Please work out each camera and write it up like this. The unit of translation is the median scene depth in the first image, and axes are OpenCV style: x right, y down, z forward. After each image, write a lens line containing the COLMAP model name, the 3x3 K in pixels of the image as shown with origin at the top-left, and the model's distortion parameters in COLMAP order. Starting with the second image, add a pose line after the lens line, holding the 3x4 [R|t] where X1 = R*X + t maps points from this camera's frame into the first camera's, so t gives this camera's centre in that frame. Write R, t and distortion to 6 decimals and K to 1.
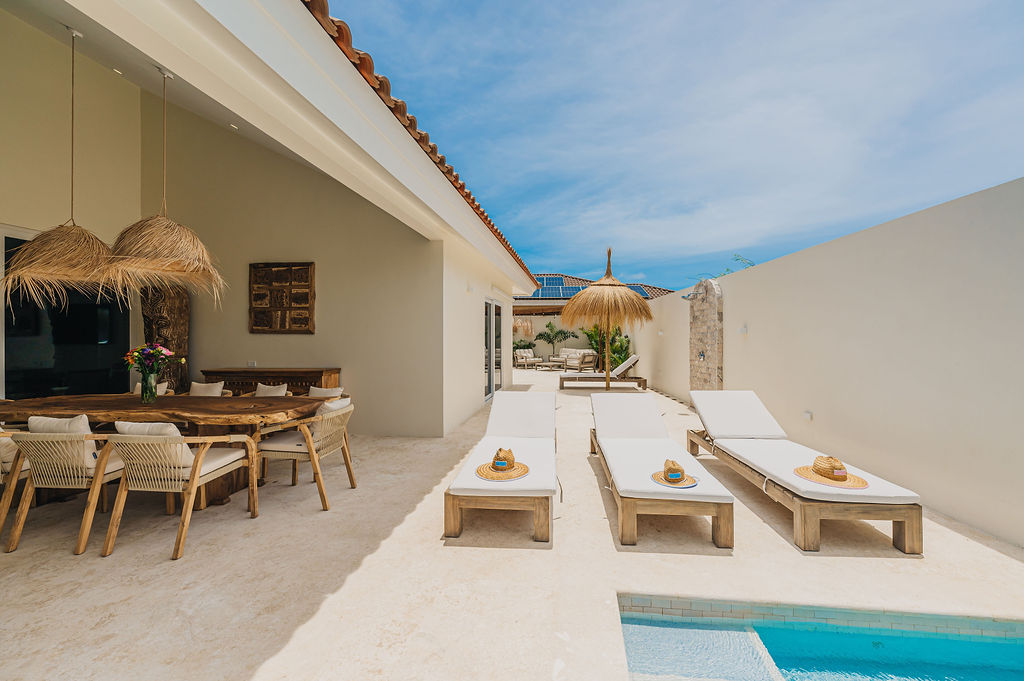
lens RADIAL K [[413.9, 0, 512.0], [0, 413.9, 340.5], [0, 0, 1]] dist [0.000444, 0.000054]
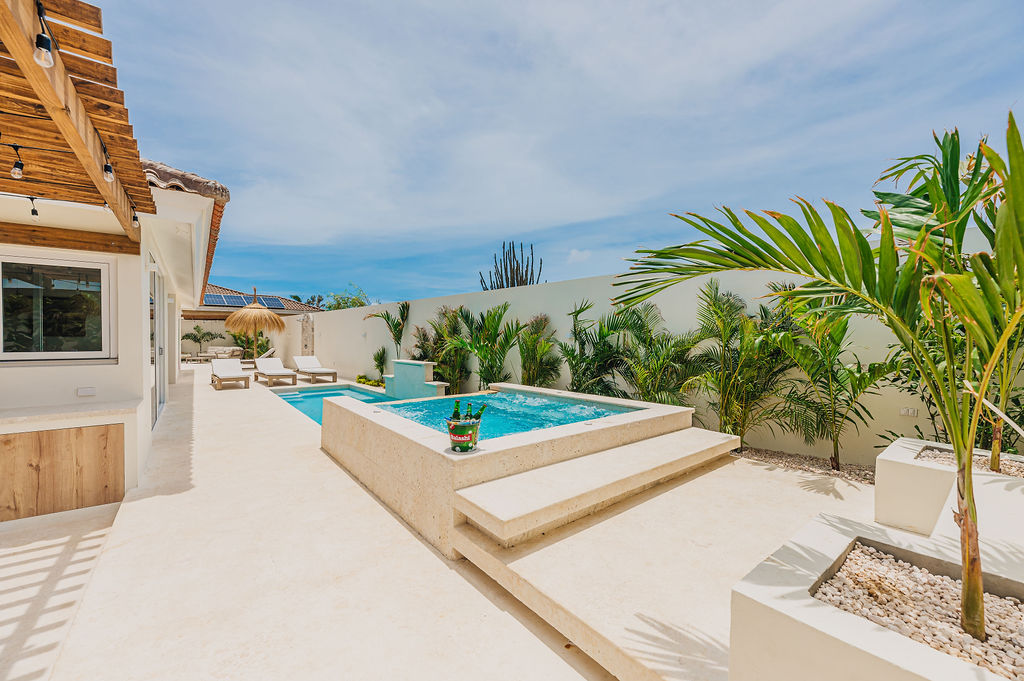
lens RADIAL K [[409.0, 0, 512.0], [0, 409.0, 340.5], [0, 0, 1]] dist [-0.010492, -0.000134]
pose [[0.681434, 0.003119, 0.731873, -0.414497], [-0.001306, 0.999995, -0.003045, 0.008644], [-0.731878, 0.001119, 0.681434, -1.379350]]
